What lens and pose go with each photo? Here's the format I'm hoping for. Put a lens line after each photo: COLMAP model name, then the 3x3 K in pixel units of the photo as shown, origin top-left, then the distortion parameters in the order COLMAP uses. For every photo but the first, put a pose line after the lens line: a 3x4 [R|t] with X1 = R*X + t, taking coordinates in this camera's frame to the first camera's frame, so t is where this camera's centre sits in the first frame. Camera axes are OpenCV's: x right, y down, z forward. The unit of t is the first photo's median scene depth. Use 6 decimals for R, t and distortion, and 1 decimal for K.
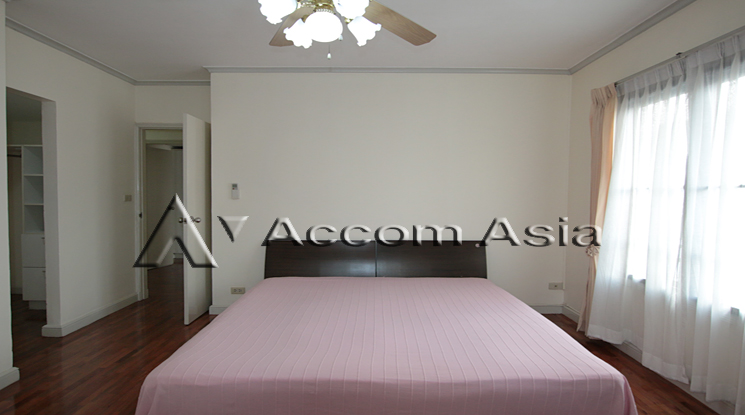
lens RADIAL K [[439.8, 0, 371.7], [0, 439.8, 208.4], [0, 0, 1]] dist [-0.013407, 0.001583]
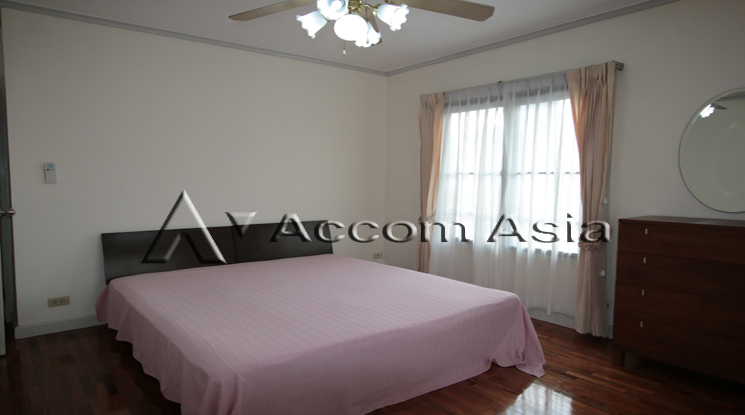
lens RADIAL K [[482.7, 0, 373.3], [0, 482.7, 208.4], [0, 0, 1]] dist [-0.005648, 0.001303]
pose [[0.780457, -0.037308, 0.624095, -0.613486], [0.016949, 0.999114, 0.038532, 0.001156], [-0.624979, -0.019495, 0.780398, -0.005280]]
